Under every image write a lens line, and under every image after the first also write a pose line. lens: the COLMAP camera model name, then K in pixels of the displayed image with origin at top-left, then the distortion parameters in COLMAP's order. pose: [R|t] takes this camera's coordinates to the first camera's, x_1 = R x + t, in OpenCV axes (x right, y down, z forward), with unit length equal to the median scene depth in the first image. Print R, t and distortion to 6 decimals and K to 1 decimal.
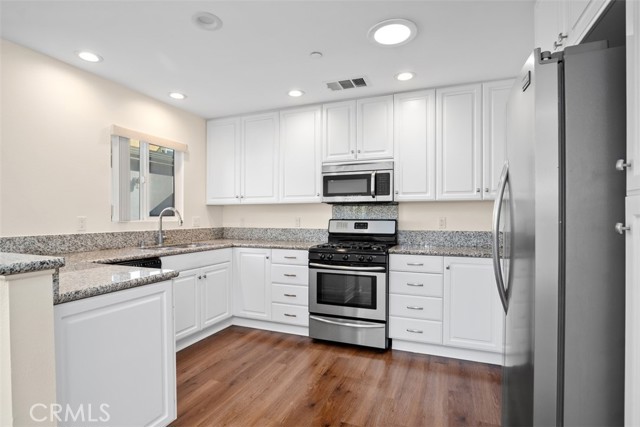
lens RADIAL K [[330.8, 0, 320.0], [0, 330.8, 213.5], [0, 0, 1]] dist [-0.002635, -0.000212]
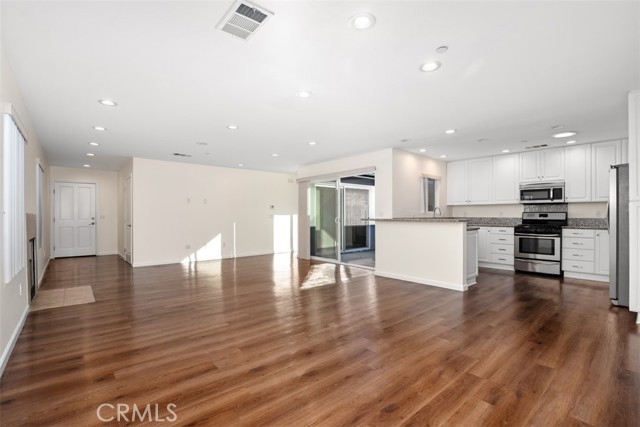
lens RADIAL K [[300.5, 0, 320.0], [0, 300.5, 213.5], [0, 0, 1]] dist [-0.024332, 0.000791]
pose [[0.891210, -0.002434, -0.453585, -0.266055], [0.004103, 0.999988, 0.002697, 0.016914], [0.453573, -0.004265, 0.891209, -1.177170]]
